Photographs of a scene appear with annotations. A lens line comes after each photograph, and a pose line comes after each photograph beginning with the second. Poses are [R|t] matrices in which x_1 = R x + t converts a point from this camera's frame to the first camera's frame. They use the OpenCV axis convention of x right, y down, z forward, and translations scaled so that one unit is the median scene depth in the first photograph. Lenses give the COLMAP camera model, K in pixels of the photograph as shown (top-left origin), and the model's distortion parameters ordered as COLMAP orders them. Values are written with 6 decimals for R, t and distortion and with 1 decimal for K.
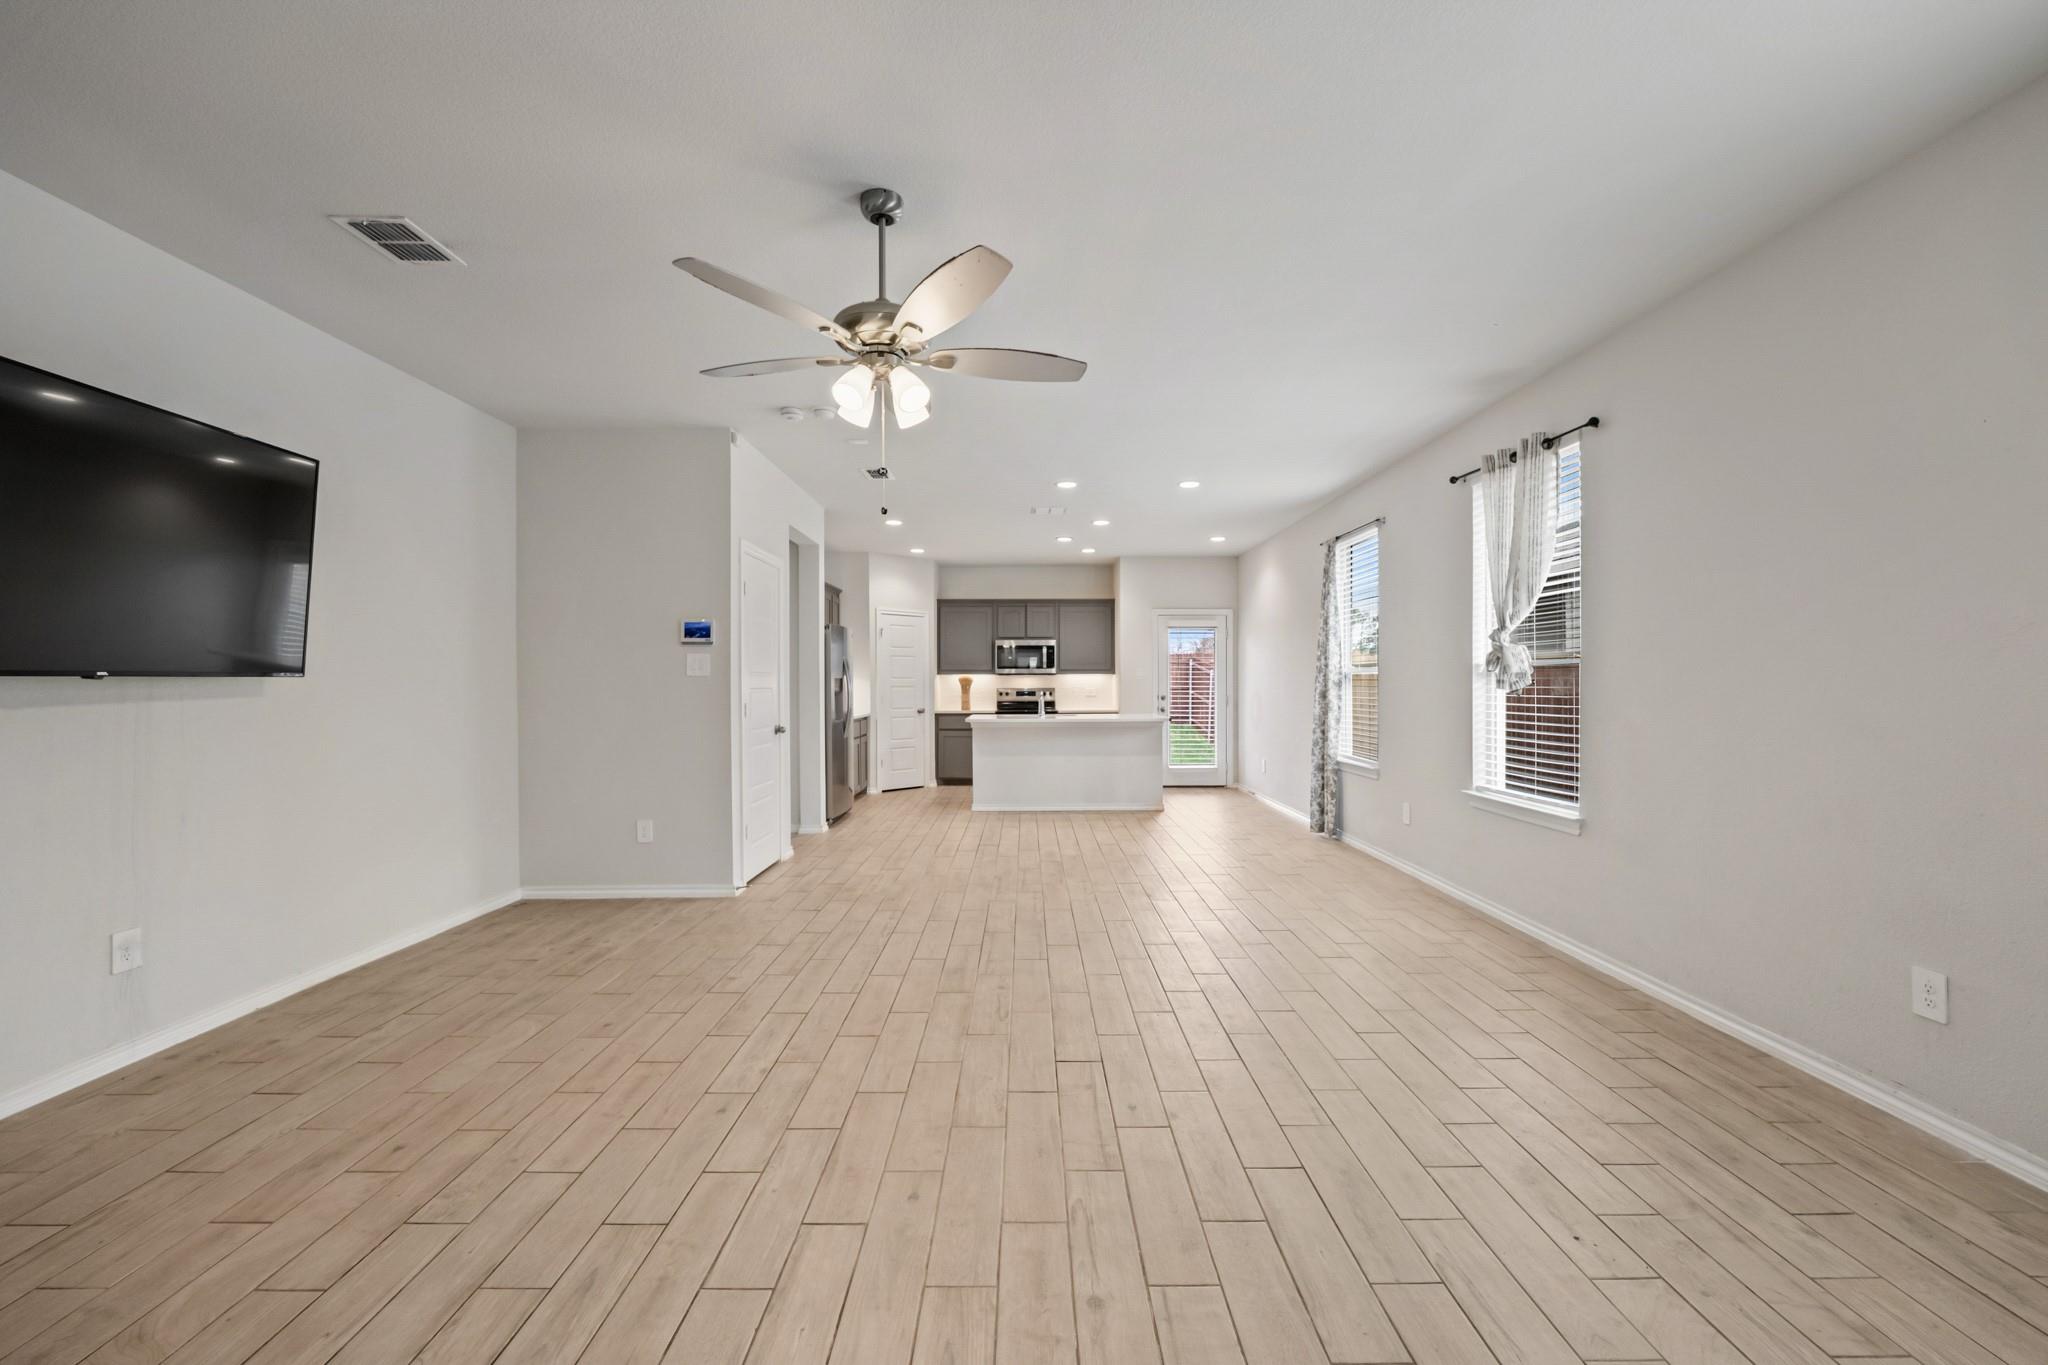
lens RADIAL K [[822.7, 0, 1029.0], [0, 822.7, 681.3], [0, 0, 1]] dist [-0.010596, 0.001121]
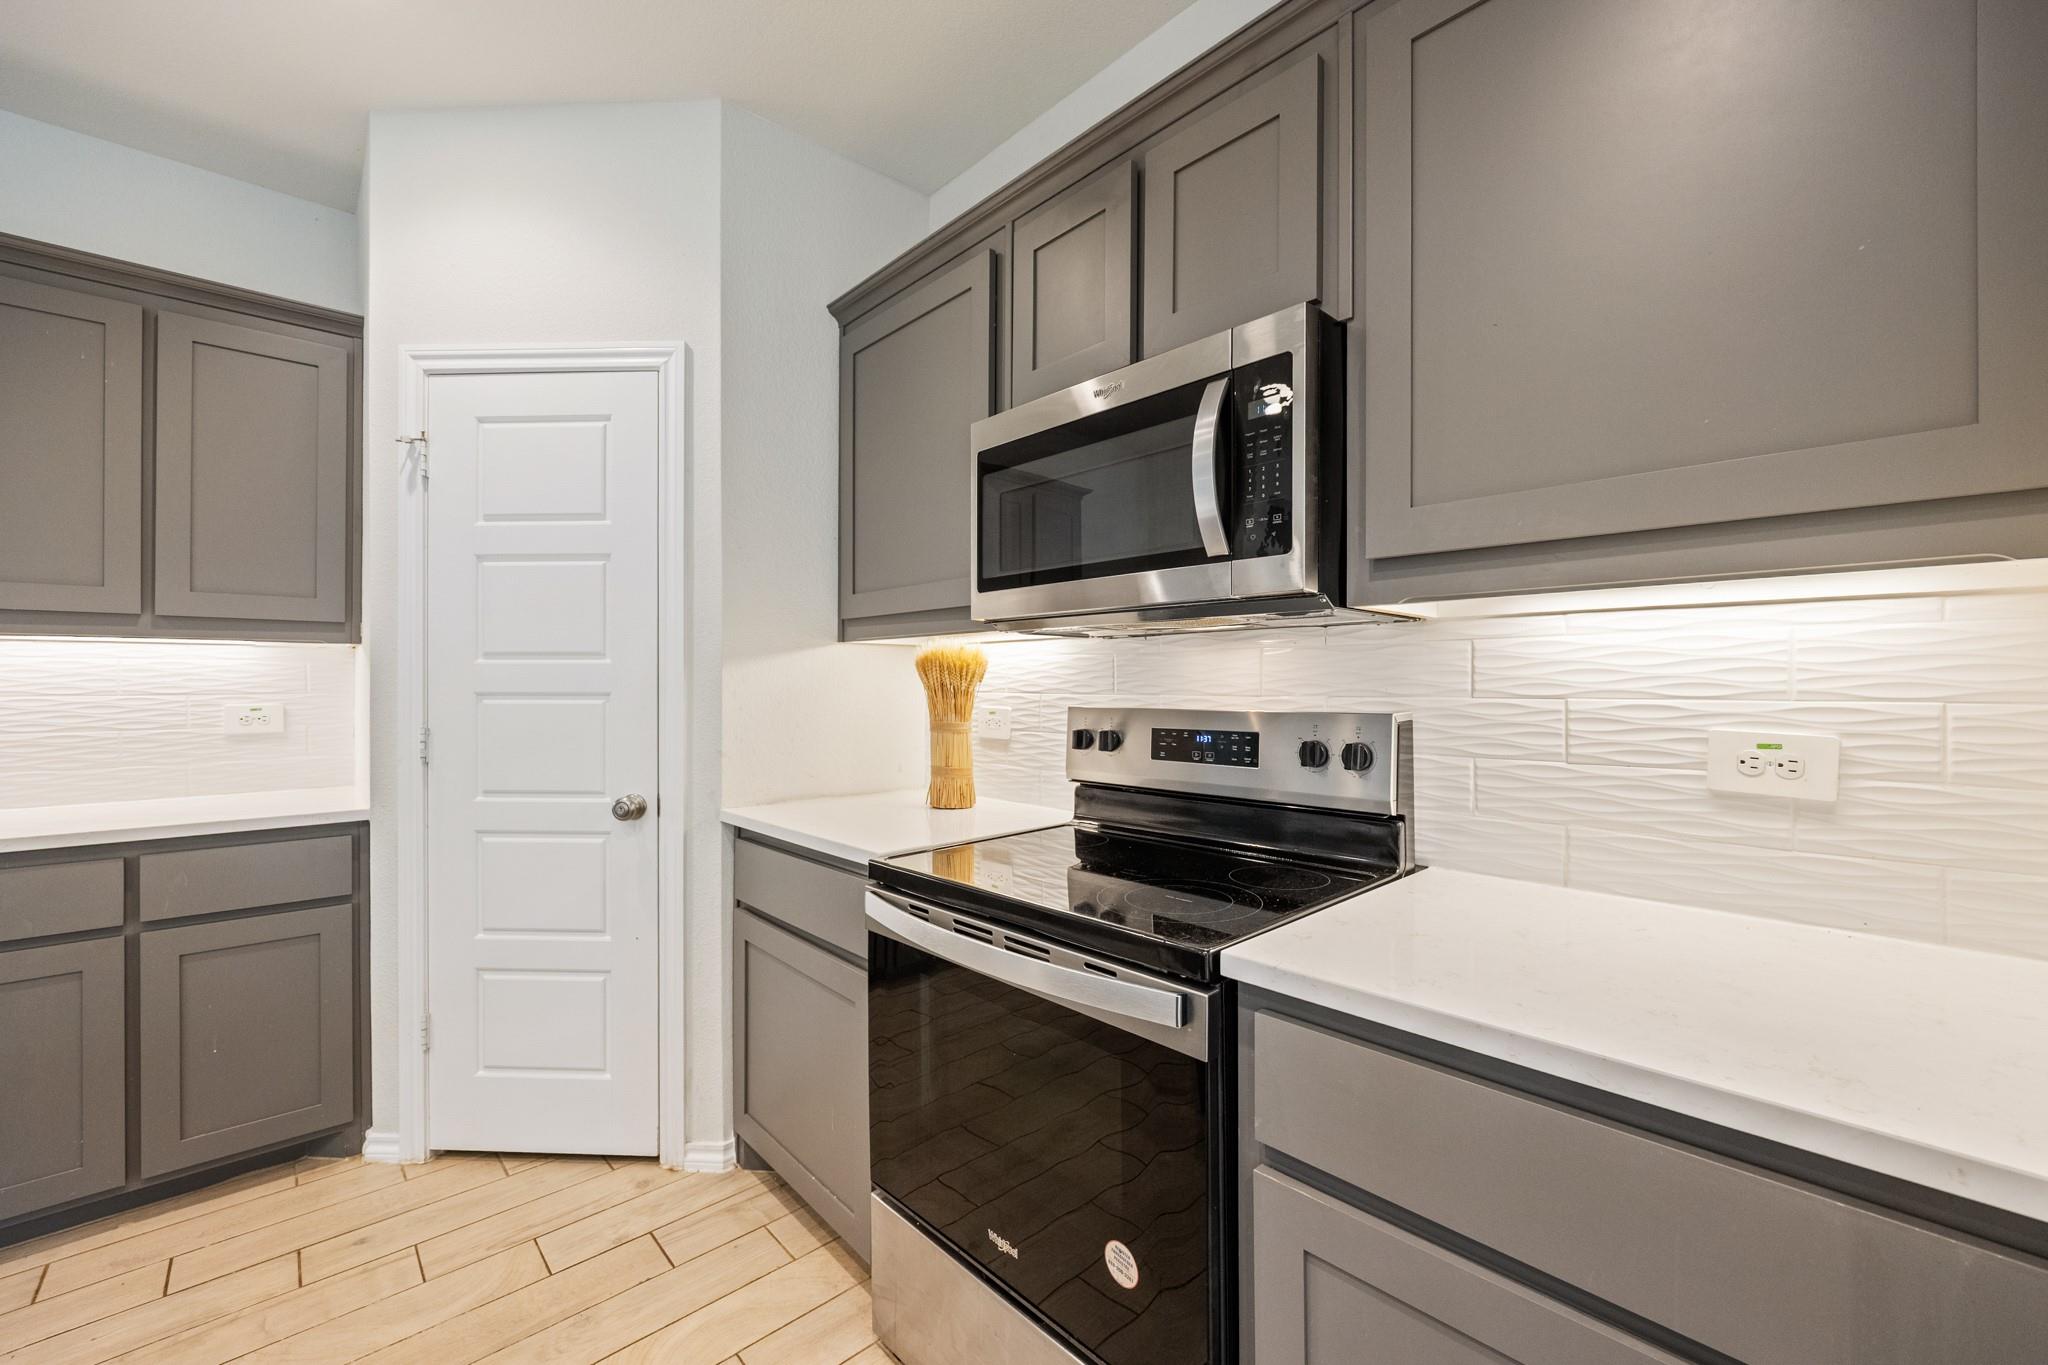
lens RADIAL K [[822.7, 0, 1029.0], [0, 822.7, 681.3], [0, 0, 1]] dist [-0.010596, 0.001121]
pose [[0.681343, 0.001134, -0.731963, 0.142059], [0.000430, 0.999998, 0.001950, 0.003695], [0.731964, -0.001644, 0.681341, 1.395631]]
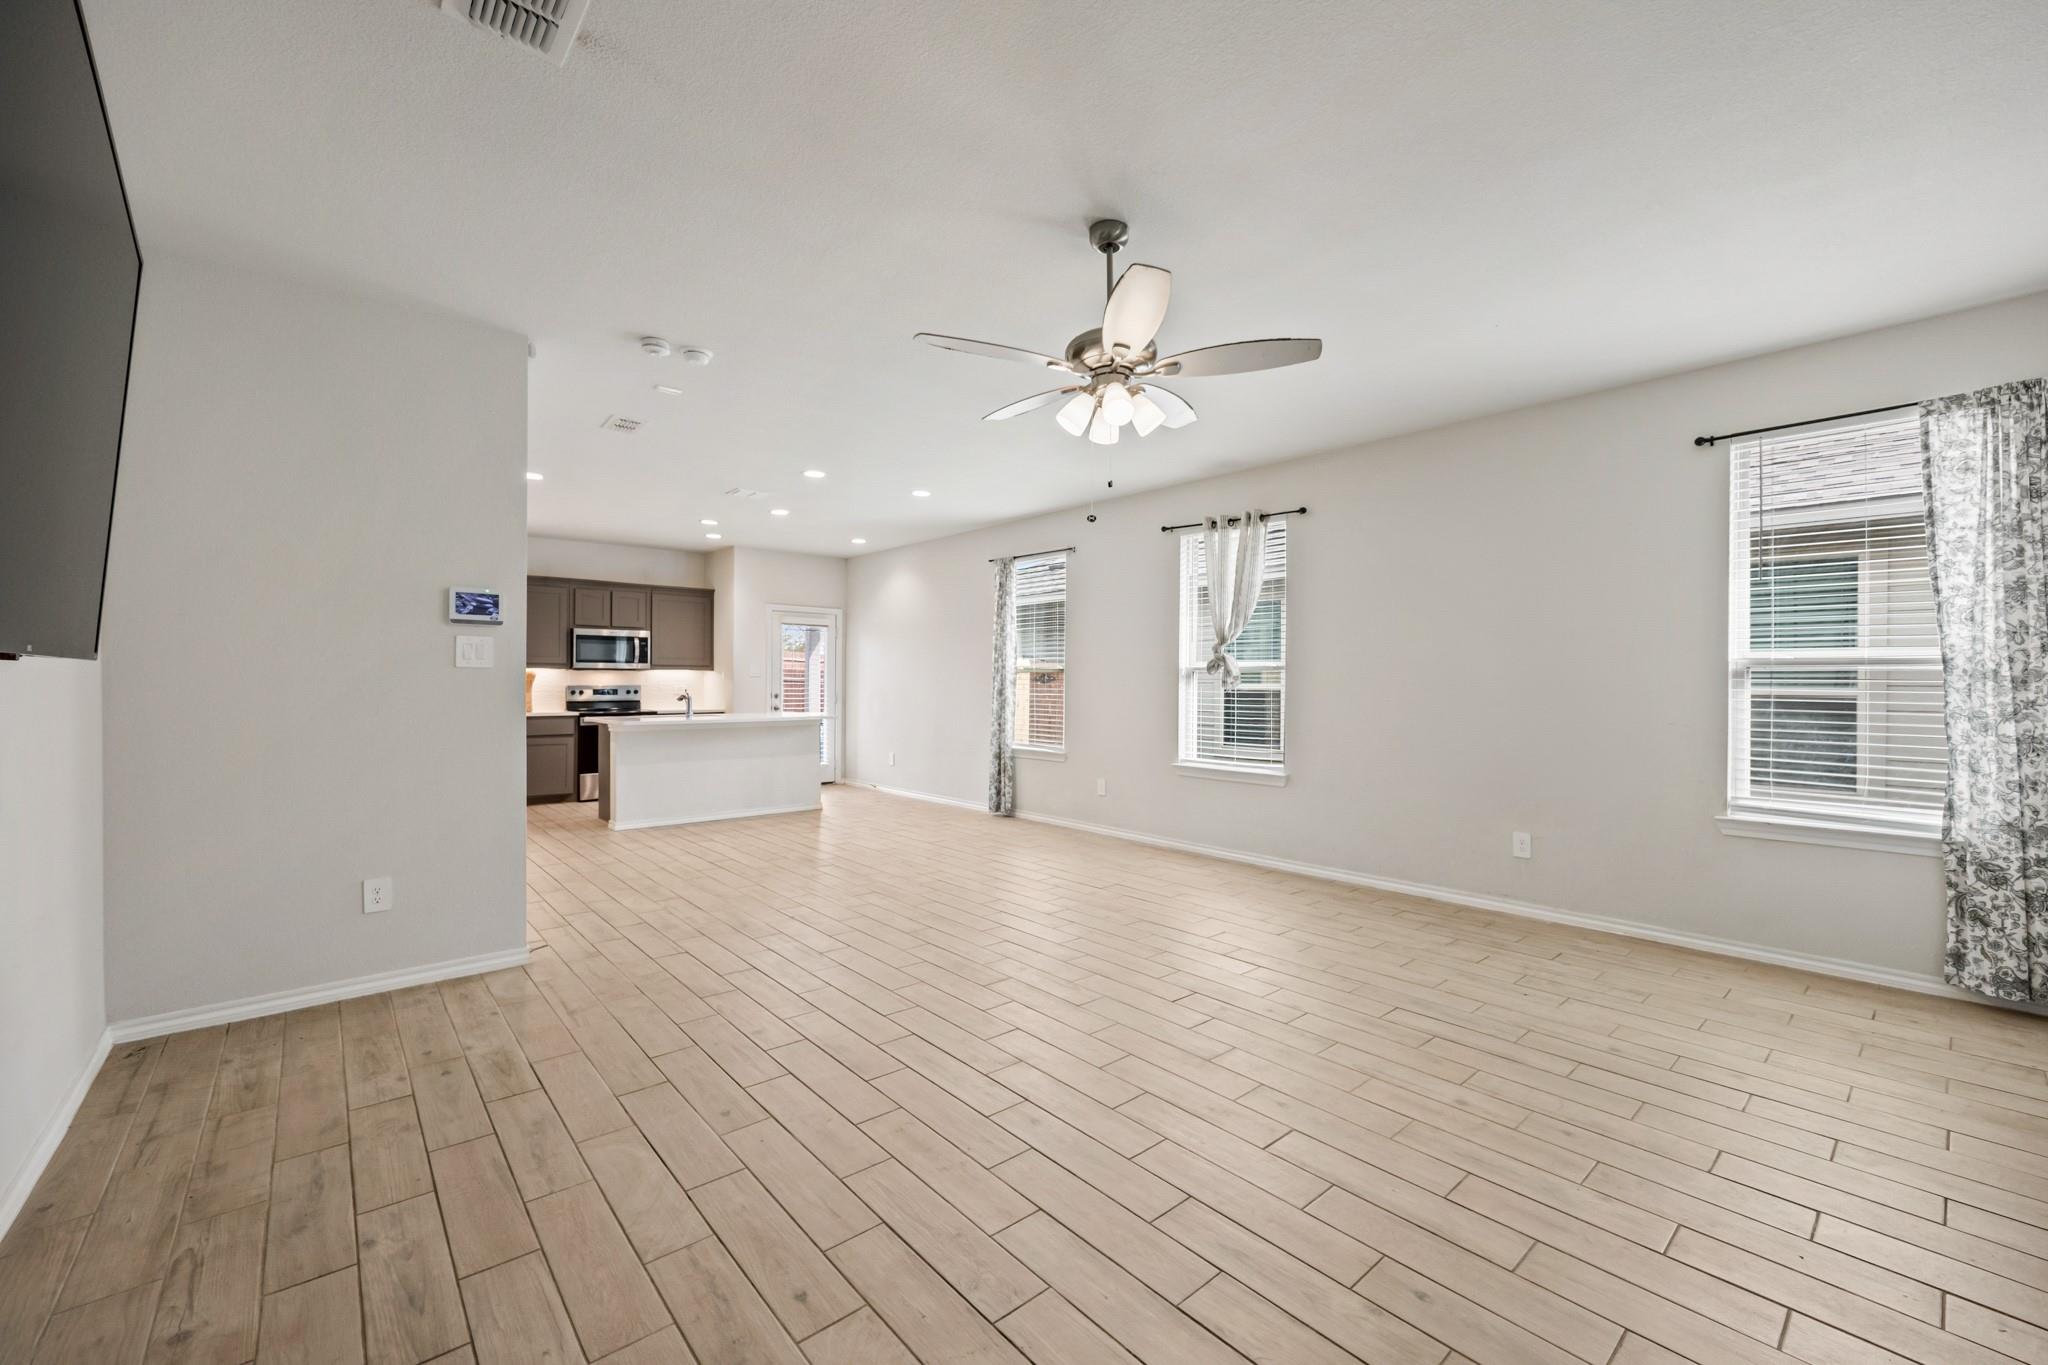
lens RADIAL K [[828.7, 0, 1027.9], [0, 828.7, 679.0], [0, 0, 1]] dist [-0.008183, 0.000302]
pose [[0.755483, 0.008401, 0.655115, -0.377911], [-0.008176, 0.999961, -0.003394, 0.001586], [-0.655118, -0.002792, 0.755522, 0.098327]]
